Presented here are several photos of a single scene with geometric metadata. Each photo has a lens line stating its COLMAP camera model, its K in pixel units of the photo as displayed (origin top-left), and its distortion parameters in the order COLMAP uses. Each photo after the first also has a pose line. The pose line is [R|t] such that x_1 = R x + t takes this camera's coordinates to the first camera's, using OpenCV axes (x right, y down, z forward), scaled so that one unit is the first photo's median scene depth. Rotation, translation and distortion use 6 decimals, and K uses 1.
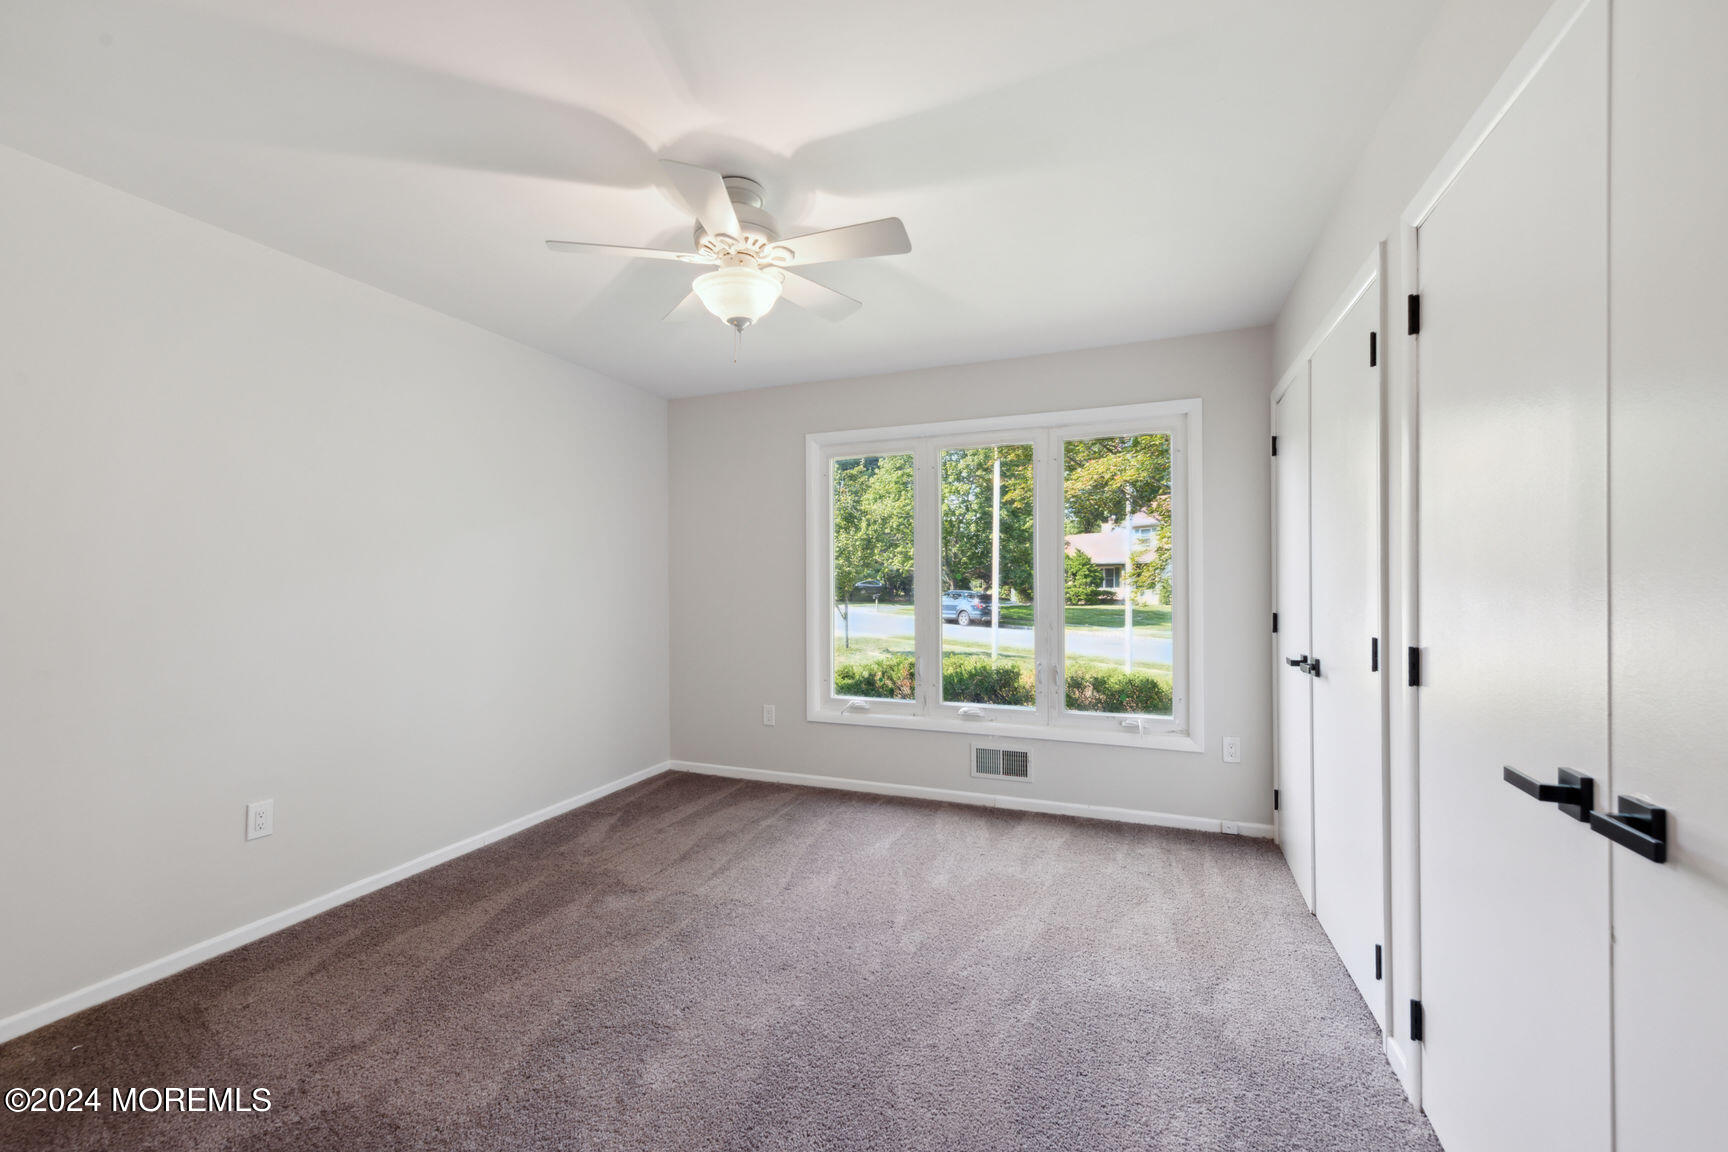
lens RADIAL K [[685.8, 0, 876.8], [0, 685.8, 579.1], [0, 0, 1]] dist [0.007676, -0.001428]
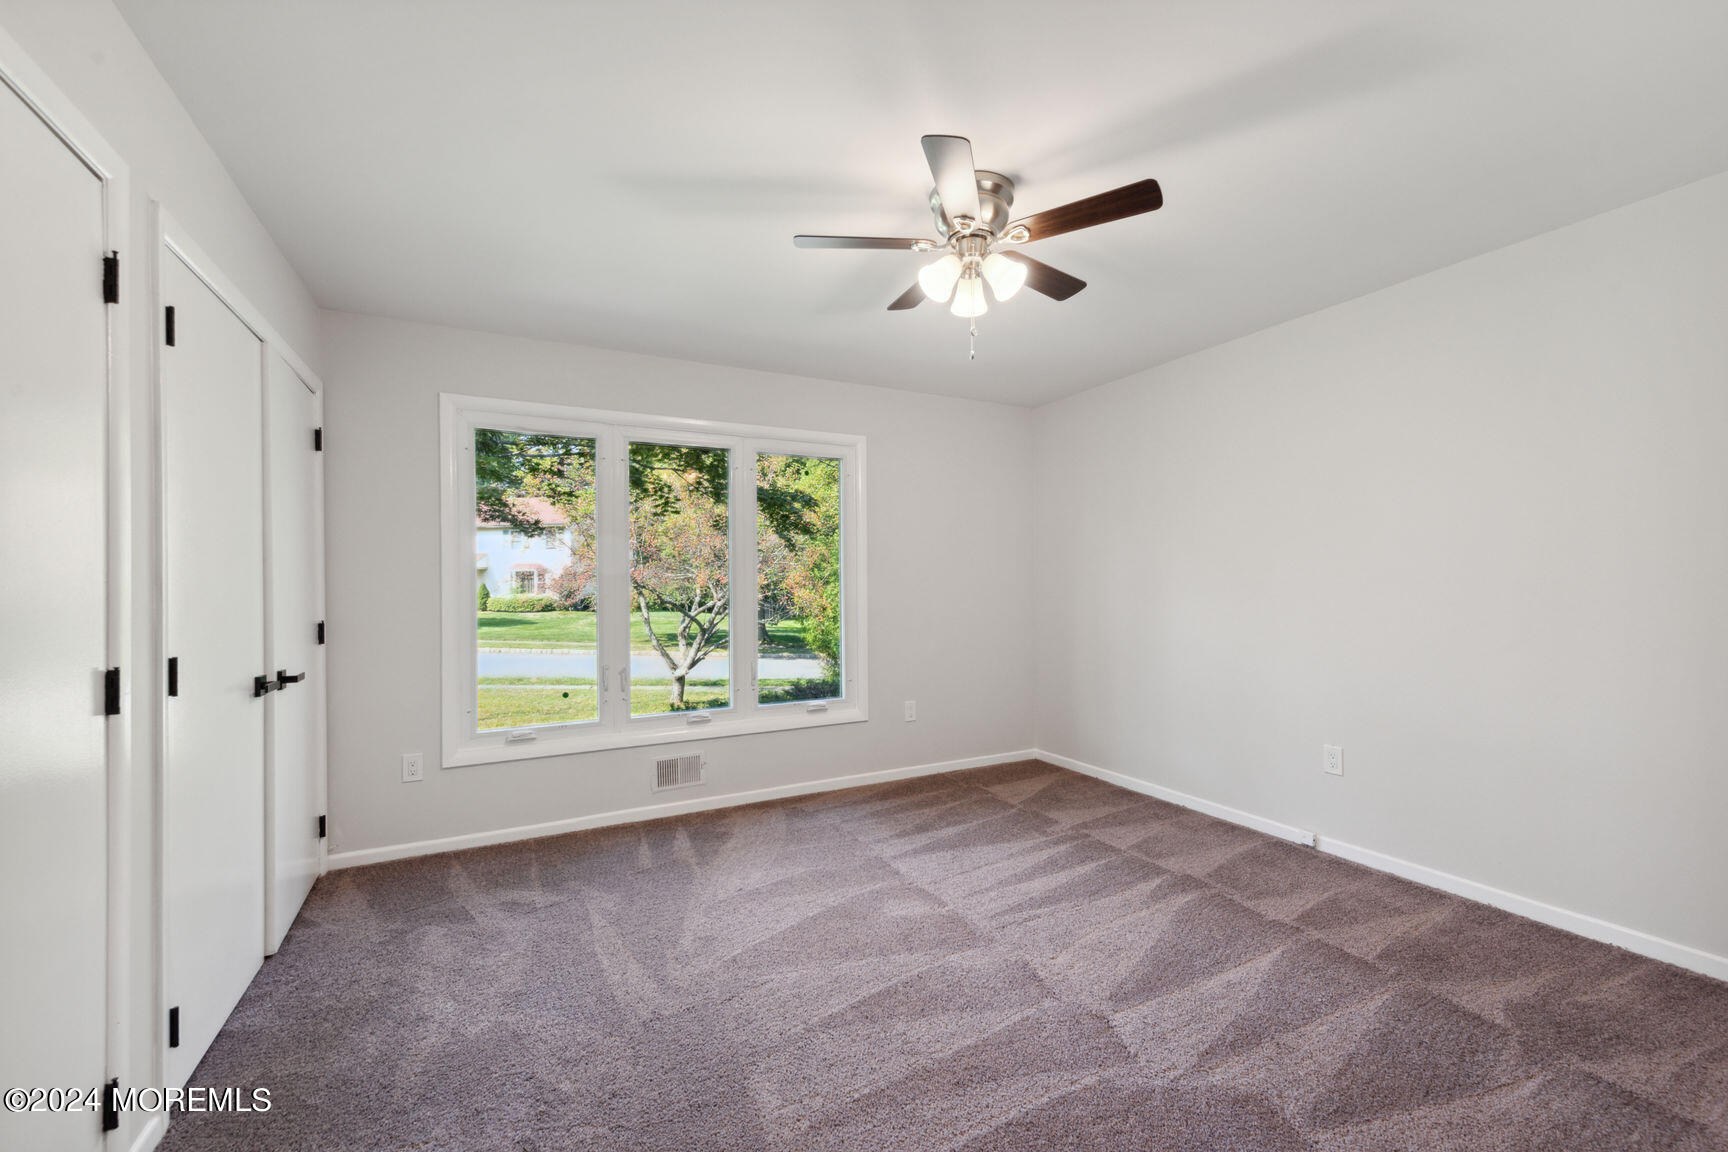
lens RADIAL K [[685.8, 0, 869.1], [0, 685.8, 579.4], [0, 0, 1]] dist [0.007676, -0.001428]
pose [[0.661180, 0.004747, 0.750212, -0.435836], [-0.000082, 0.999980, -0.006255, 0.005054], [-0.750227, 0.004074, 0.661167, 0.173776]]
